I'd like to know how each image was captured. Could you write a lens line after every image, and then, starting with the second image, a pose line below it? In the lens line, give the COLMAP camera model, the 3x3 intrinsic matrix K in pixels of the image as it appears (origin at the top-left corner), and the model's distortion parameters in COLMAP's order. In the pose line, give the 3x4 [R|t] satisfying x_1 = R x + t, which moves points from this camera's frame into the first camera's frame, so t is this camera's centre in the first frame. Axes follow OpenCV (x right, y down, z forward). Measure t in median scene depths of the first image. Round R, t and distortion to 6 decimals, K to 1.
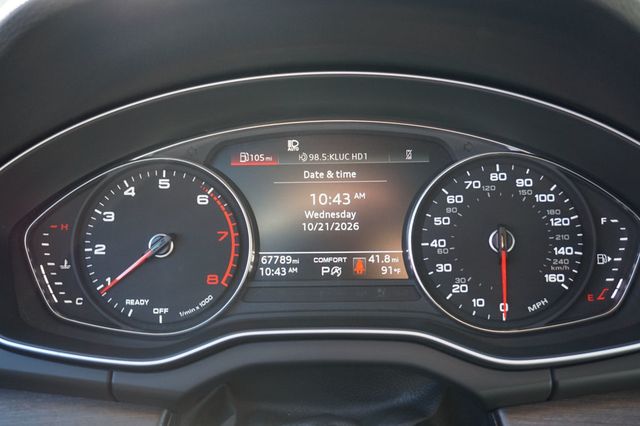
lens RADIAL K [[667.0, 0, 320.0], [0, 667.0, 213.0], [0, 0, 1]] dist [0.004293, 0.005240]
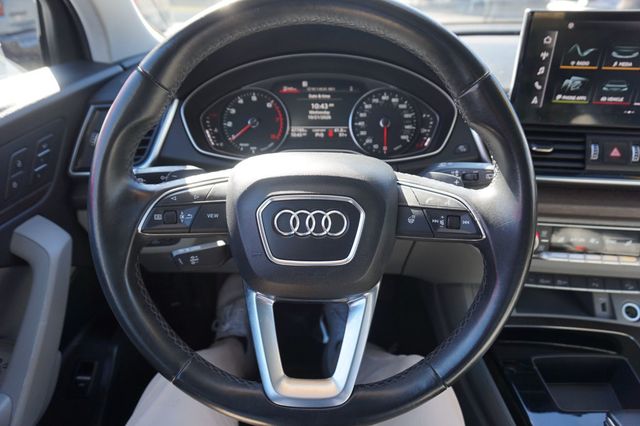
lens RADIAL K [[432.9, 0, 320.0], [0, 432.9, 213.0], [0, 0, 1]] dist [-0.049437, 0.037067]
pose [[0.999525, 0.010600, 0.028928, -0.026745], [-0.015061, 0.987223, 0.158629, 0.123590], [-0.026877, -0.158989, 0.986914, -0.695649]]
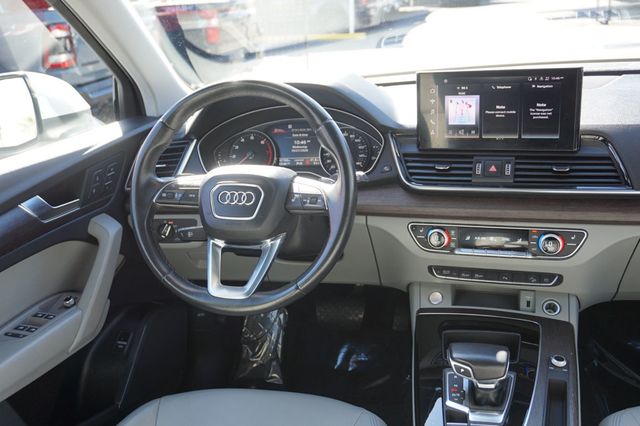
lens RADIAL K [[661.4, 0, 320.0], [0, 661.4, 213.0], [0, 0, 1]] dist [0.002874, 0.002146]
pose [[0.976669, 0.015949, -0.214159, 0.863684], [-0.014341, 0.999856, 0.009060, 0.314394], [0.214272, -0.005777, 0.976757, -2.310132]]
